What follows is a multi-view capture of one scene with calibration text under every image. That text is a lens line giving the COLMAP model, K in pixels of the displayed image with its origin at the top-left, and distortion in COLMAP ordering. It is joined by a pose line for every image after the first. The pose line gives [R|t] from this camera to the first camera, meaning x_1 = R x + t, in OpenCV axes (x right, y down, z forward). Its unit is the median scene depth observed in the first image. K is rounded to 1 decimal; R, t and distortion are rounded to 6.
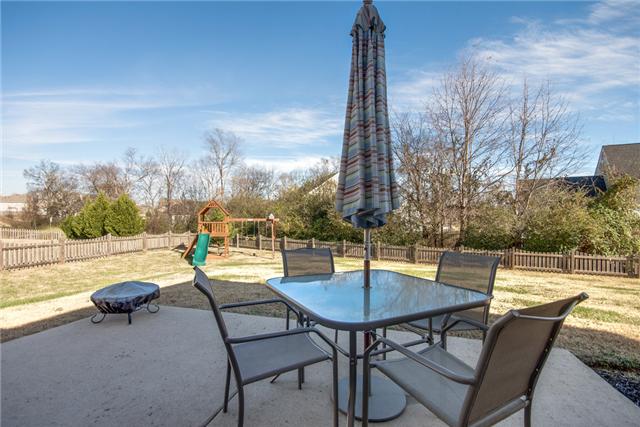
lens RADIAL K [[291.1, 0, 320.0], [0, 291.1, 213.5], [0, 0, 1]] dist [0.000925, 0.000061]
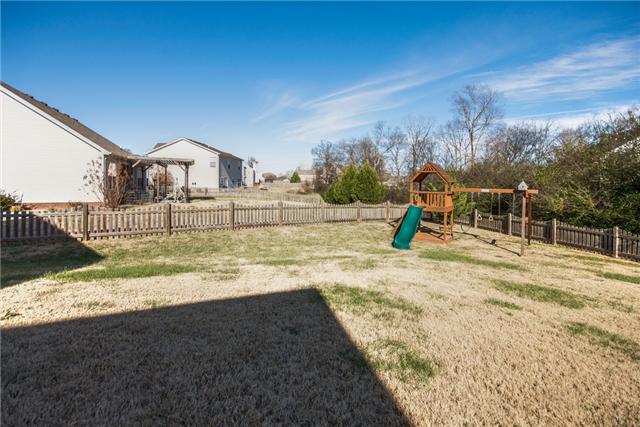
lens RADIAL K [[300.0, 0, 343.0], [0, 300.0, 186.4], [0, 0, 1]] dist [0.058927, -0.000065]
pose [[0.722533, 0.014175, -0.691191, 0.009979], [-0.013337, 0.999890, 0.006564, 0.008631], [0.691208, 0.004476, 0.722642, 0.176595]]
